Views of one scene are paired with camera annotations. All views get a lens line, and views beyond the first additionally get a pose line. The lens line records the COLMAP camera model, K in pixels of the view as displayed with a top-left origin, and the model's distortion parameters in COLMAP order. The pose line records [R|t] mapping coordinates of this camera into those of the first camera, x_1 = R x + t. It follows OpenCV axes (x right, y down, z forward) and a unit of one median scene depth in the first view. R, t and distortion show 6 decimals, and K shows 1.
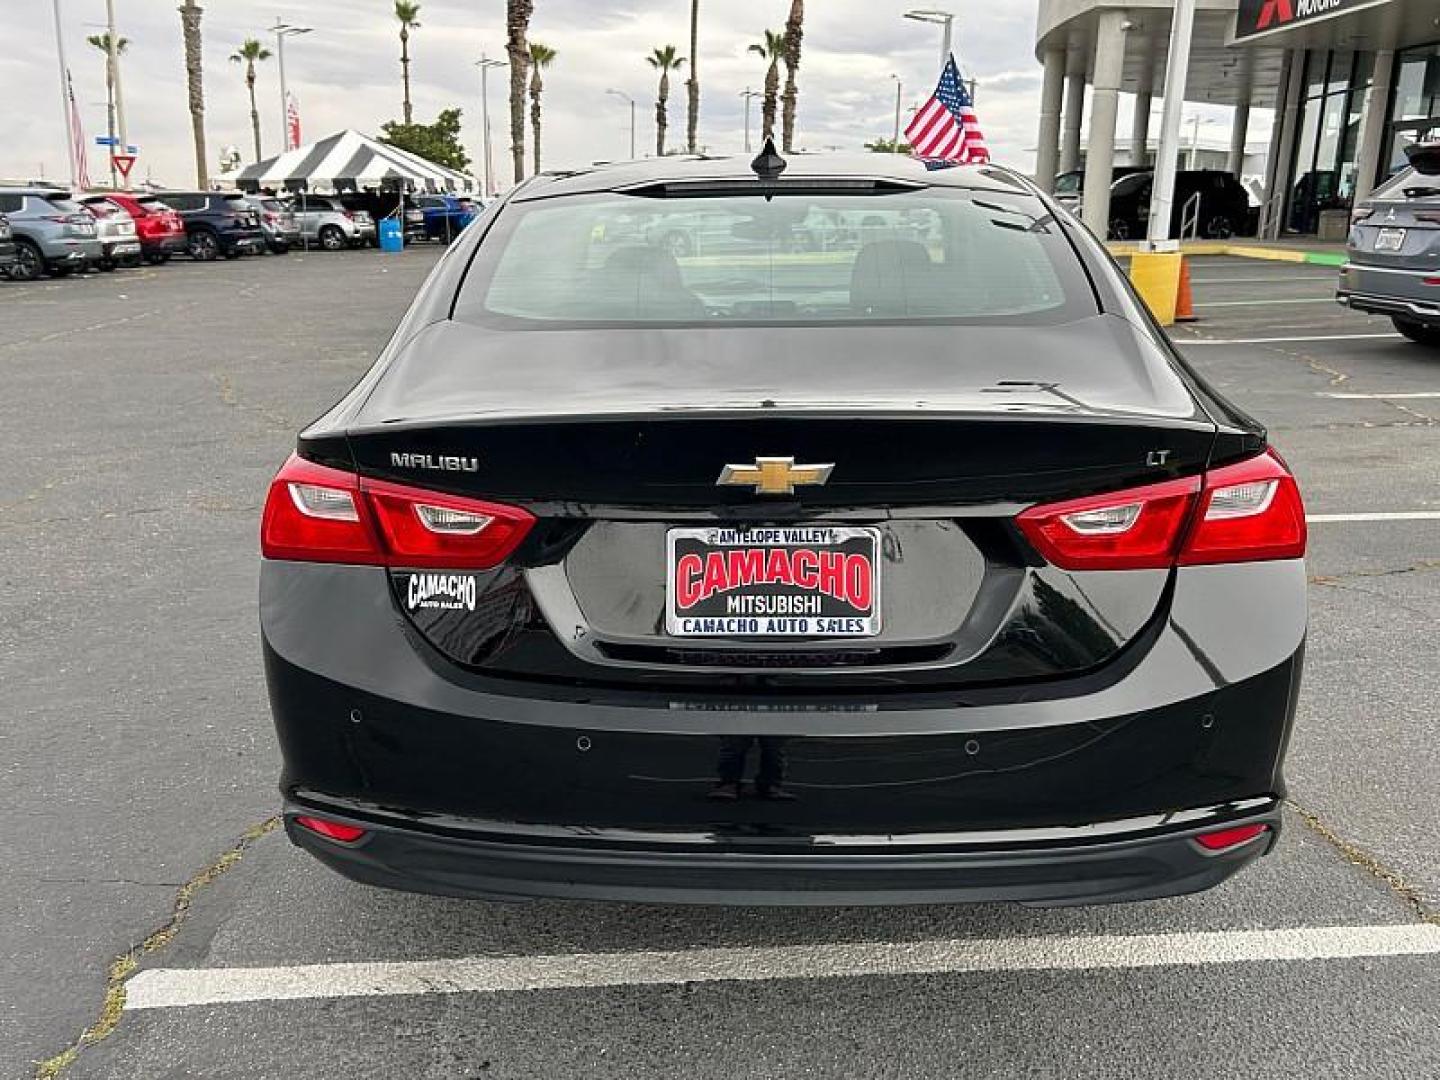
lens RADIAL K [[1257.0, 0, 720.0], [0, 1257.0, 540.0], [0, 0, 1]] dist [0.036472, -0.019373]
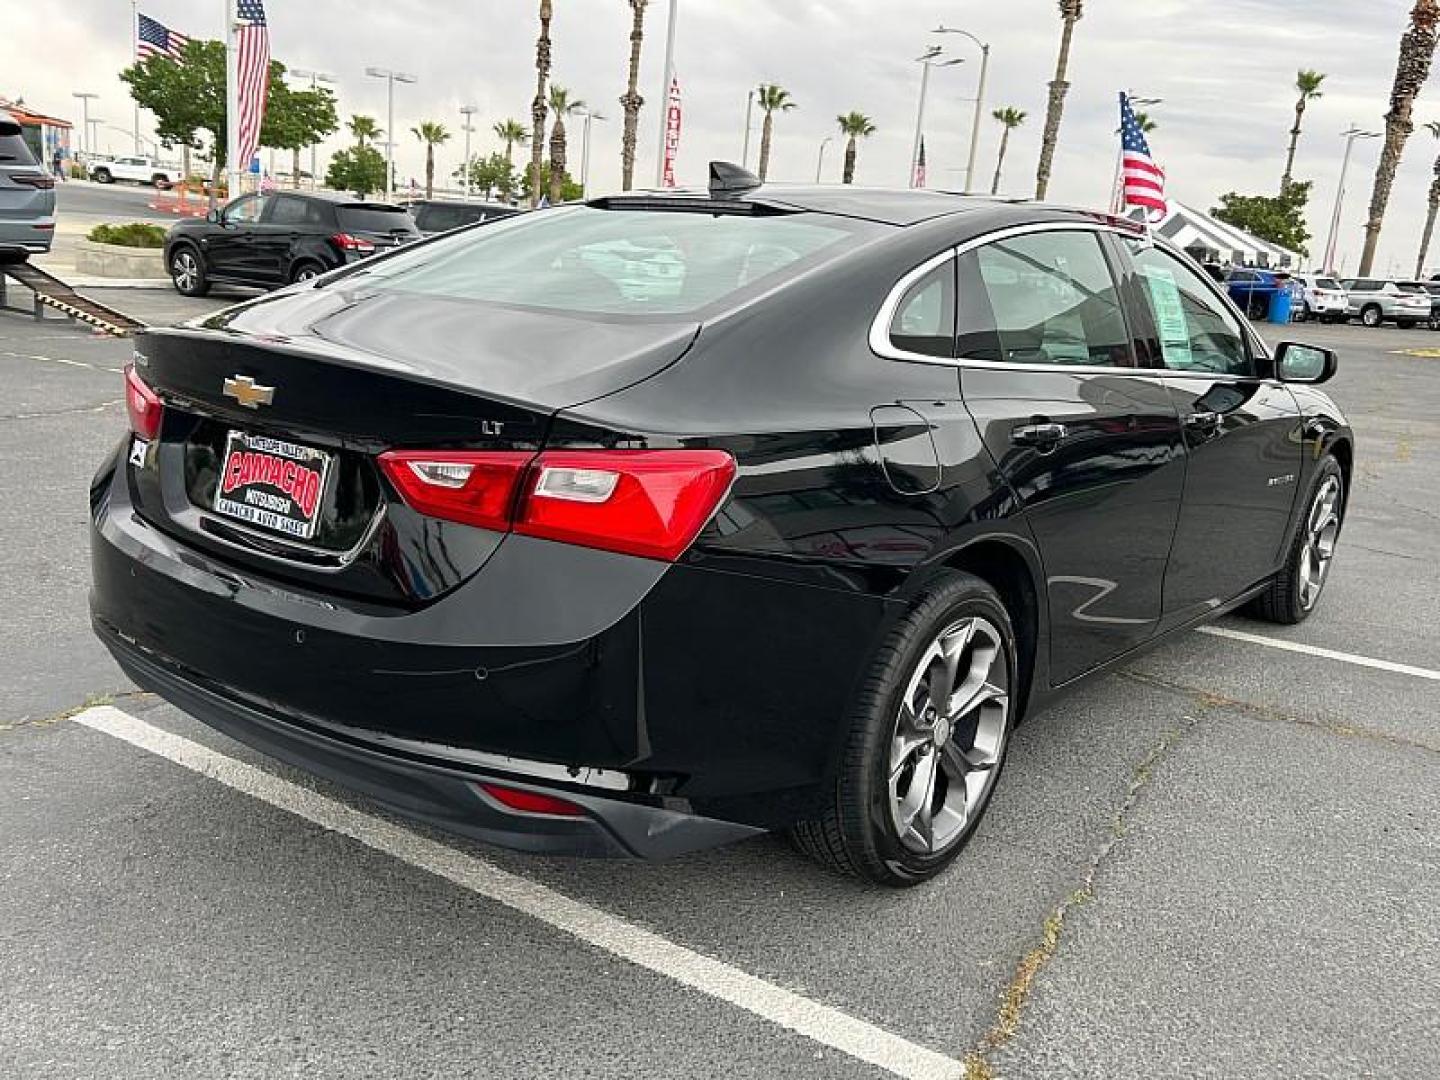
lens RADIAL K [[1256.9, 0, 719.9], [0, 1256.9, 558.5], [0, 0, 1]] dist [0.017248, 0.003741]
pose [[0.806019, 0.198951, -0.557451, 0.875598], [-0.218984, 0.975222, 0.031421, -0.024277], [0.549890, 0.096747, 0.829615, 0.164878]]
